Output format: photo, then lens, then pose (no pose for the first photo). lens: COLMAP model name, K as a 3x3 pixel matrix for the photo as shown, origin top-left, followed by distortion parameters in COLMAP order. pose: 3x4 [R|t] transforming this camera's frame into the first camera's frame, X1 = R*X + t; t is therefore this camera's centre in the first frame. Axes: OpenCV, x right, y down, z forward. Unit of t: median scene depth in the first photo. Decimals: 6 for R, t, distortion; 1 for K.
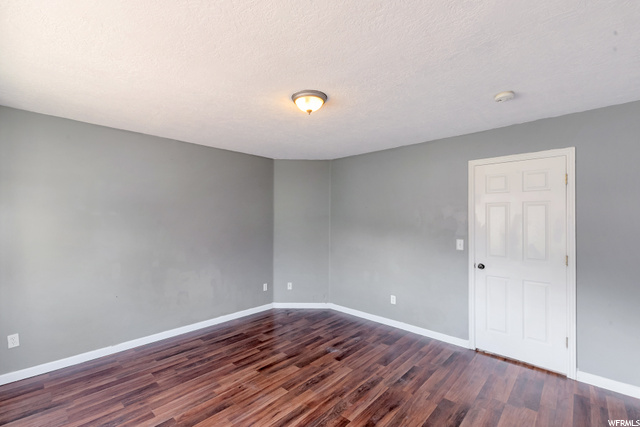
lens RADIAL K [[285.4, 0, 316.2], [0, 285.4, 214.2], [0, 0, 1]] dist [0.002197, 0.000067]
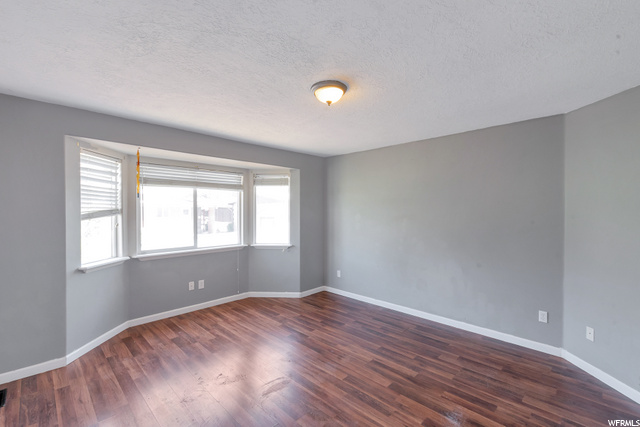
lens RADIAL K [[285.4, 0, 316.2], [0, 285.4, 214.2], [0, 0, 1]] dist [0.002197, 0.000067]
pose [[-0.052633, 0.007905, -0.998583, 0.705196], [0.018155, 0.999811, 0.006958, 0.011449], [0.998449, -0.017763, -0.052766, 0.737857]]
